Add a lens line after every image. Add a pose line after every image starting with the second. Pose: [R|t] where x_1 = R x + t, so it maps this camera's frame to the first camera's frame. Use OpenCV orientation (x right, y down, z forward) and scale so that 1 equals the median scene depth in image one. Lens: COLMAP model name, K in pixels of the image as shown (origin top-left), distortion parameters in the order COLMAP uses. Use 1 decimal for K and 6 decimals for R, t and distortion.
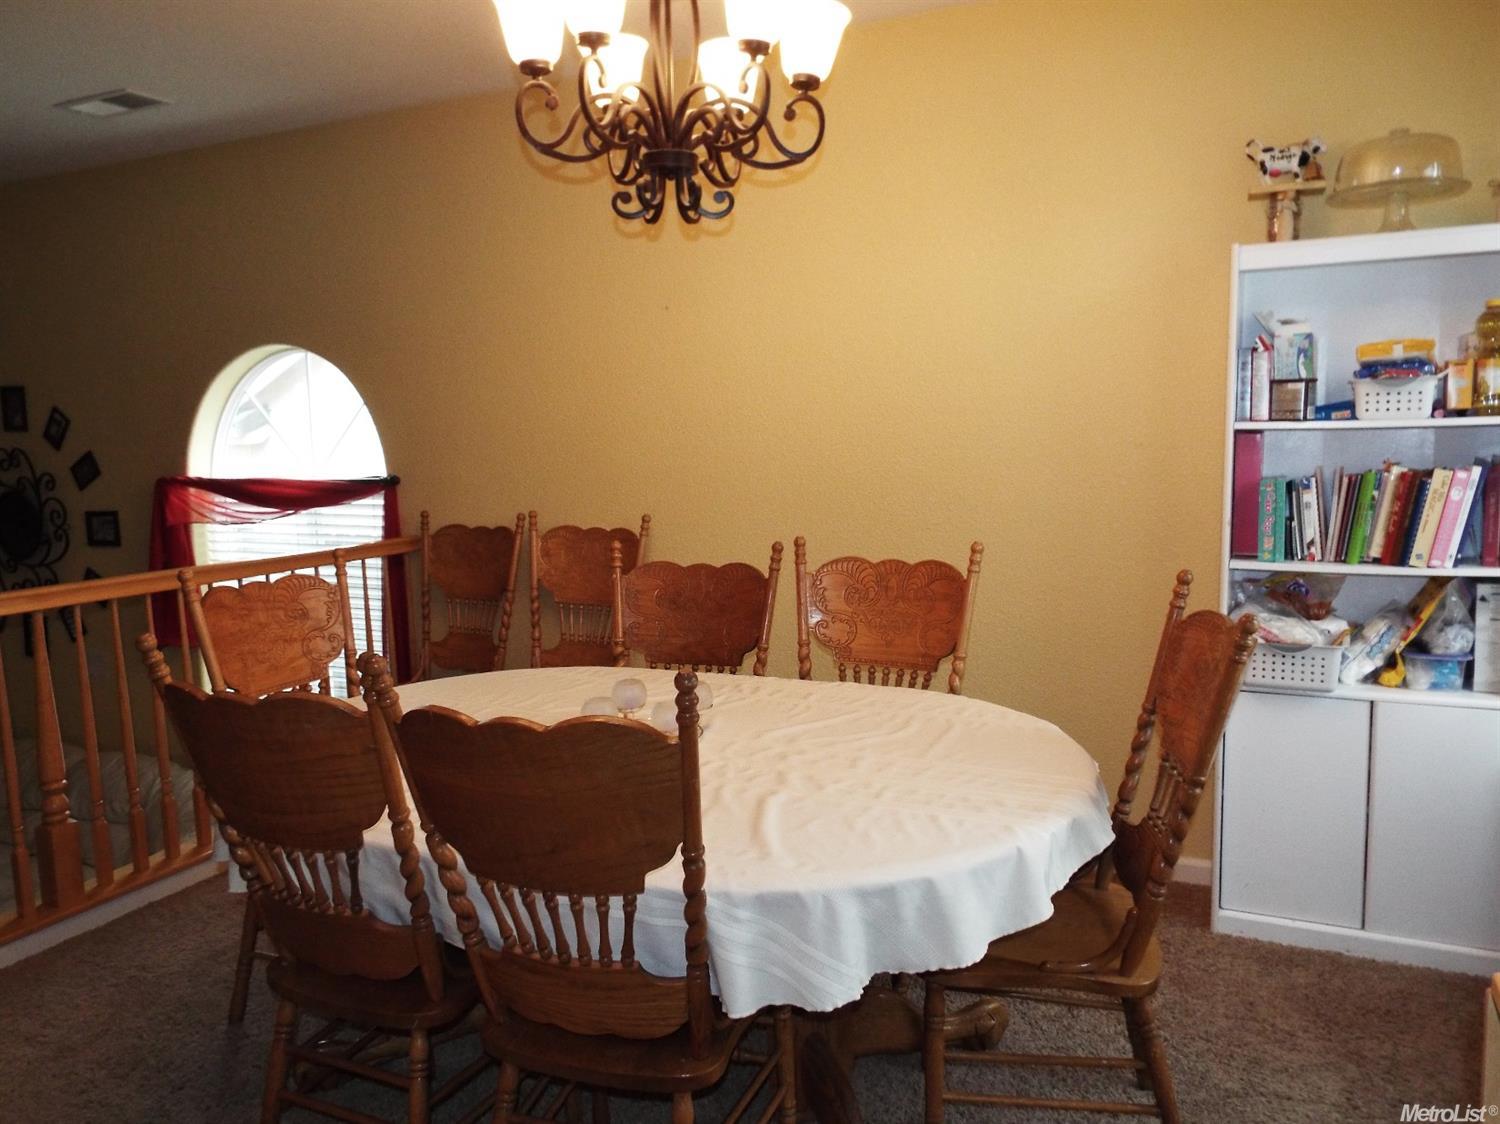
lens RADIAL K [[1090.3, 0, 750.0], [0, 1090.3, 562.0], [0, 0, 1]] dist [-0.010135, -0.004717]
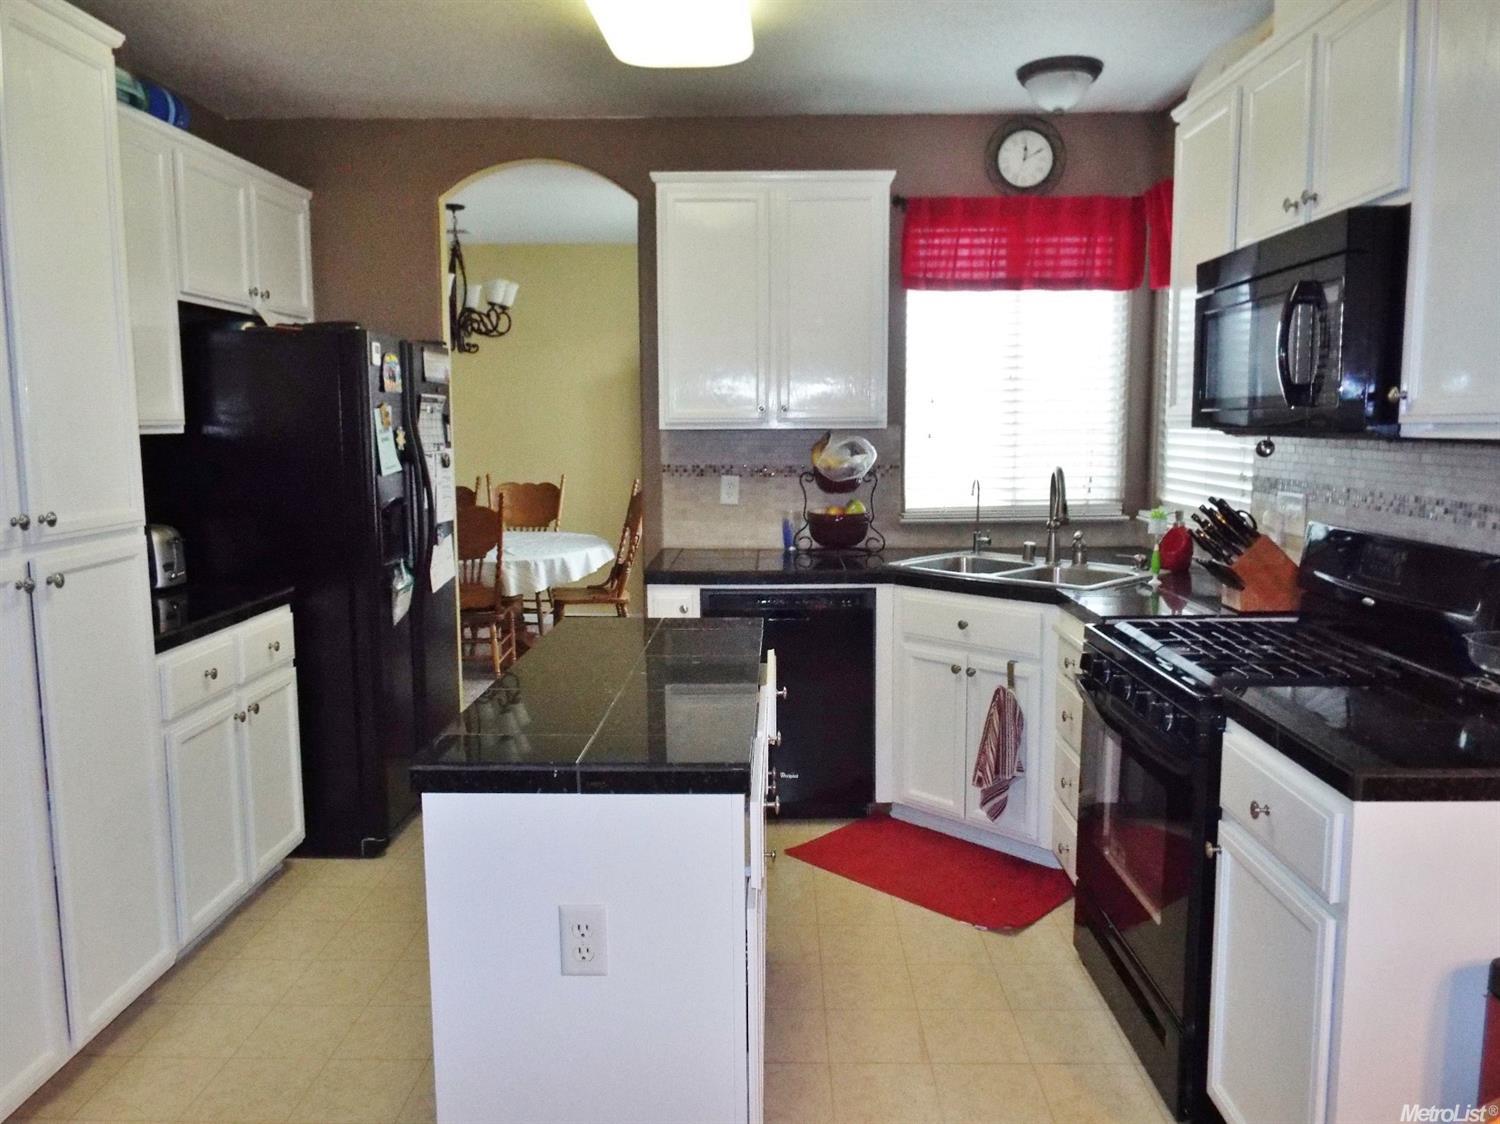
lens RADIAL K [[1090.3, 0, 750.0], [0, 1090.3, 562.0], [0, 0, 1]] dist [-0.010135, -0.004717]
pose [[0.910728, -0.029732, 0.411934, -0.446309], [0.028035, 0.999555, 0.010163, 0.171969], [-0.412053, 0.002292, 0.911157, -1.491321]]
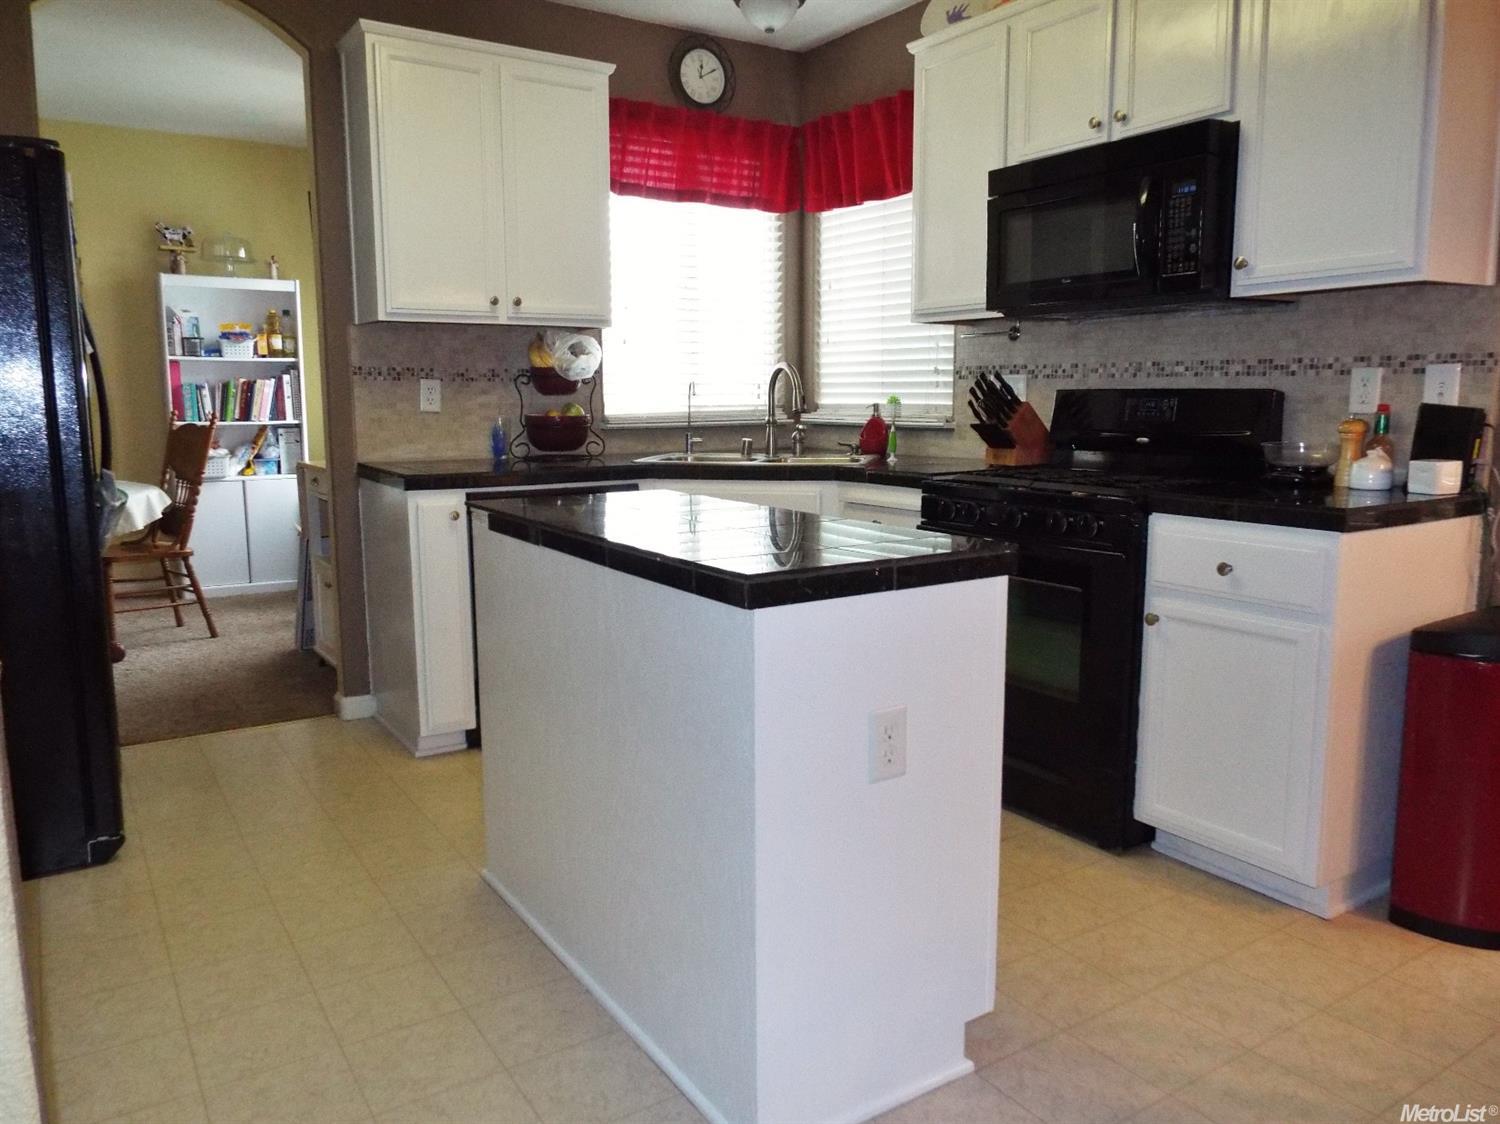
lens RADIAL K [[1090.3, 0, 750.0], [0, 1090.3, 562.0], [0, 0, 1]] dist [-0.010135, -0.004717]
pose [[0.527213, -0.103664, 0.843386, -0.835512], [0.087979, 0.993856, 0.067163, 0.242435], [-0.845167, 0.038791, 0.533094, -1.148471]]
